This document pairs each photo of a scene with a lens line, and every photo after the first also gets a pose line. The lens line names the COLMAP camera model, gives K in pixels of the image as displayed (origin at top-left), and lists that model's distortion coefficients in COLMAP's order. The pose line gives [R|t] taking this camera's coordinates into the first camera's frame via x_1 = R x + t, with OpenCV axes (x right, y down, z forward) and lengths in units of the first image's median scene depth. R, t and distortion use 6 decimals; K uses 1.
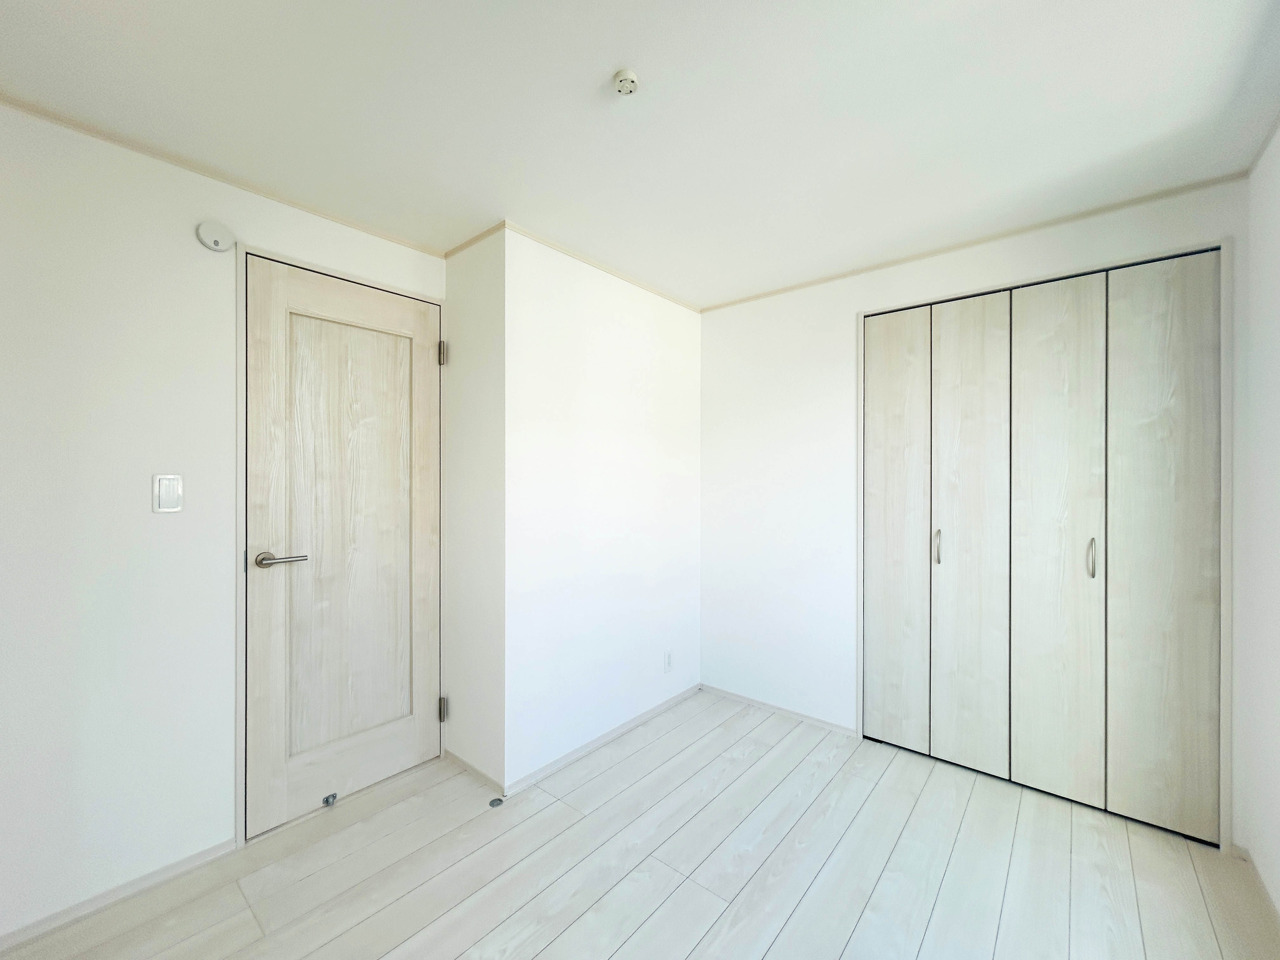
lens RADIAL K [[515.3, 0, 640.0], [0, 515.3, 480.0], [0, 0, 1]] dist [0.000013, -0.000088]
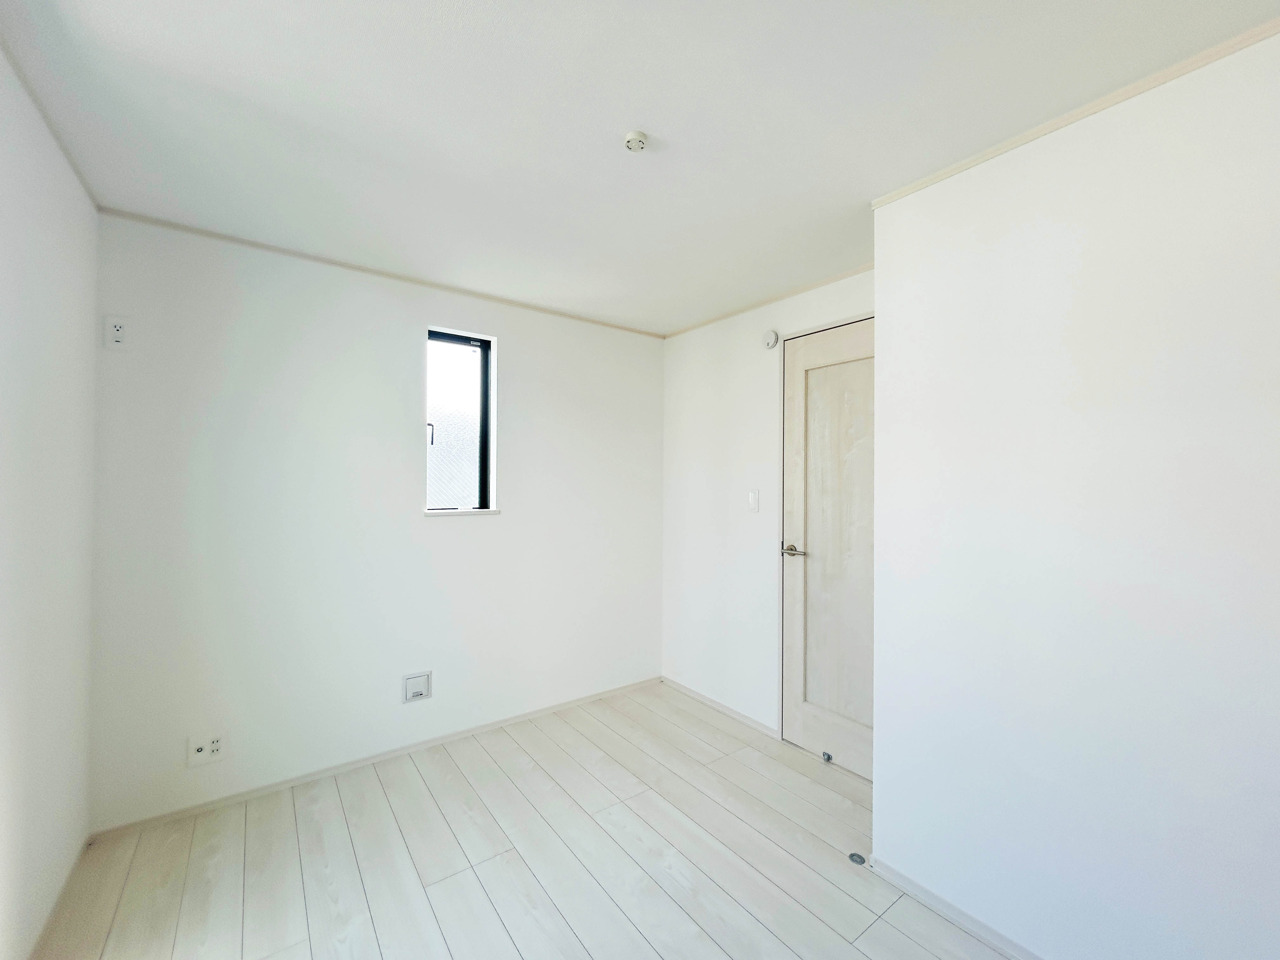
lens RADIAL K [[515.3, 0, 640.0], [0, 515.3, 480.0], [0, 0, 1]] dist [0.000013, -0.000088]
pose [[-0.229221, -0.009020, -0.973333, 0.701568], [-0.007230, 0.999945, -0.007564, -0.023732], [0.973348, 0.005303, -0.229274, 0.853351]]
